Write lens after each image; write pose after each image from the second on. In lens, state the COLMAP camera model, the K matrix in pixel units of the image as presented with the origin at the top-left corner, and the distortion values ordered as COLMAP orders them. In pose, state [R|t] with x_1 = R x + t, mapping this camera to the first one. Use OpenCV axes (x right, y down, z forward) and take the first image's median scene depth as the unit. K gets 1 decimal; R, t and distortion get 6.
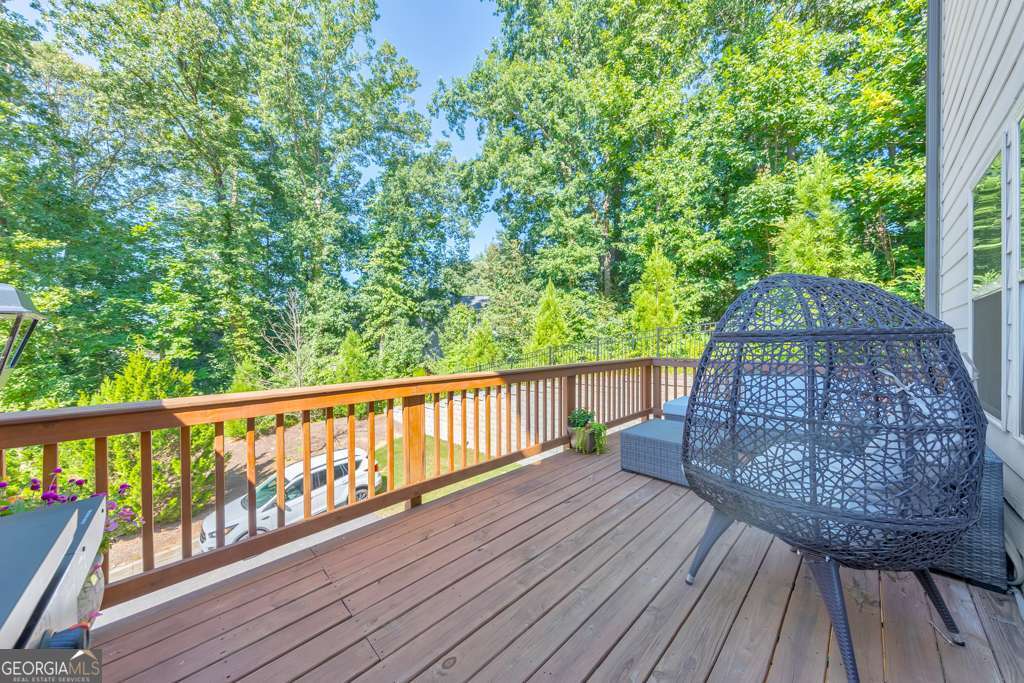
lens RADIAL K [[346.9, 0, 514.4], [0, 346.9, 340.3], [0, 0, 1]] dist [0.000743, -0.000028]
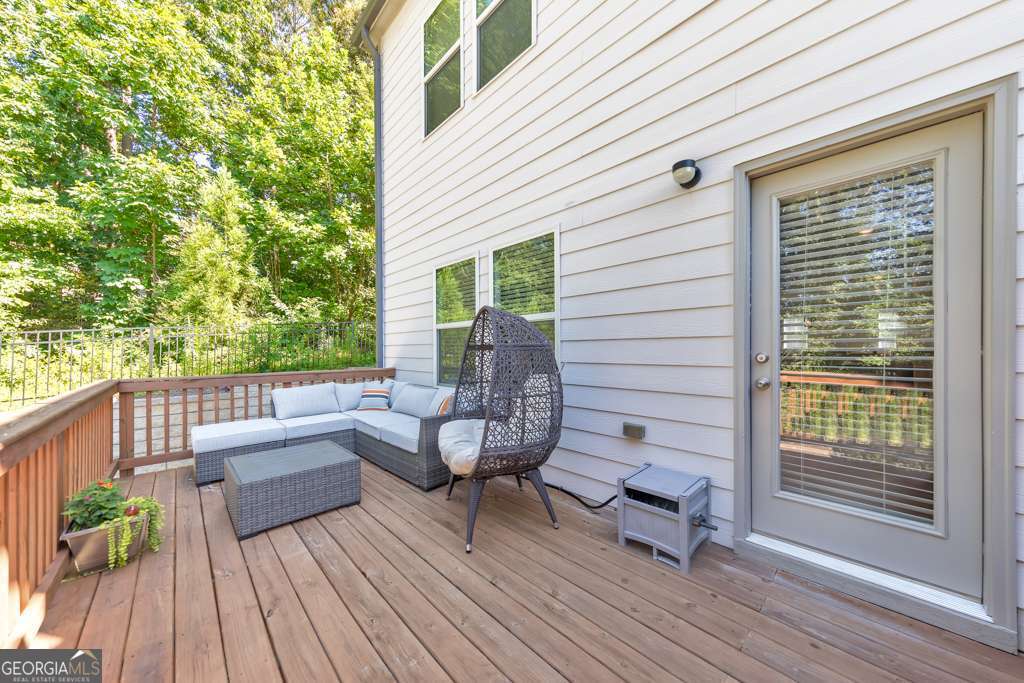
lens RADIAL K [[346.9, 0, 511.2], [0, 346.9, 350.2], [0, 0, 1]] dist [0.000743, -0.000028]
pose [[-0.001765, 0.003593, 0.999992, -0.142913], [0.006835, 0.999970, -0.003581, 0.001596], [-0.999975, 0.006829, -0.001789, 0.174676]]
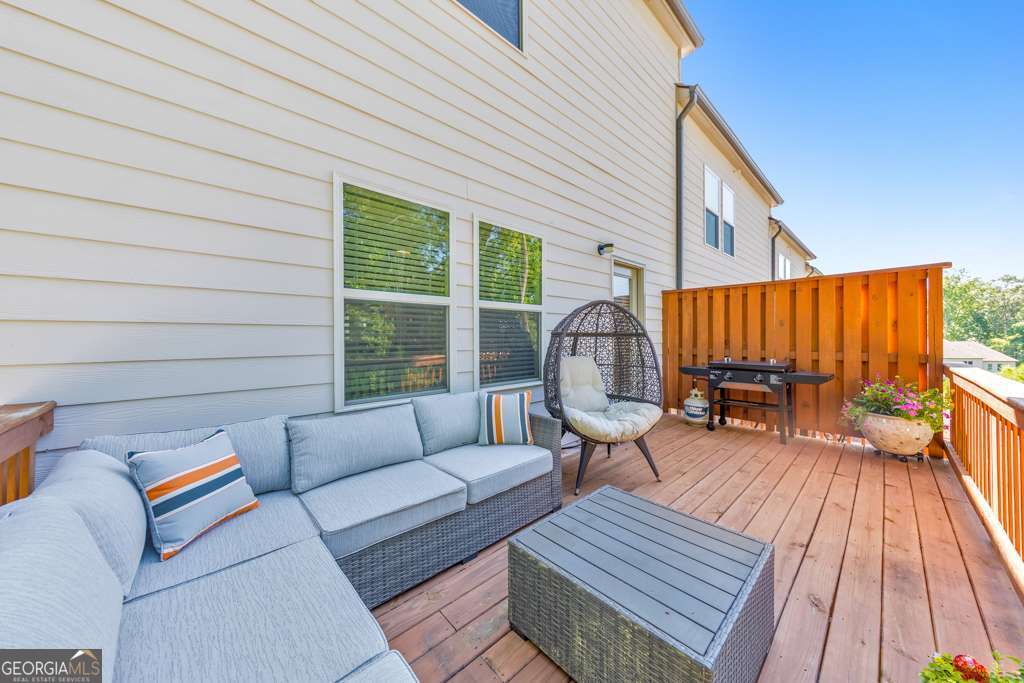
lens RADIAL K [[346.9, 0, 509.1], [0, 346.9, 337.7], [0, 0, 1]] dist [0.000743, -0.000028]
pose [[-0.999619, 0.009152, 0.026024, 0.241680], [0.009243, 0.999952, 0.003398, -0.001365], [-0.025992, 0.003638, -0.999656, 0.552491]]
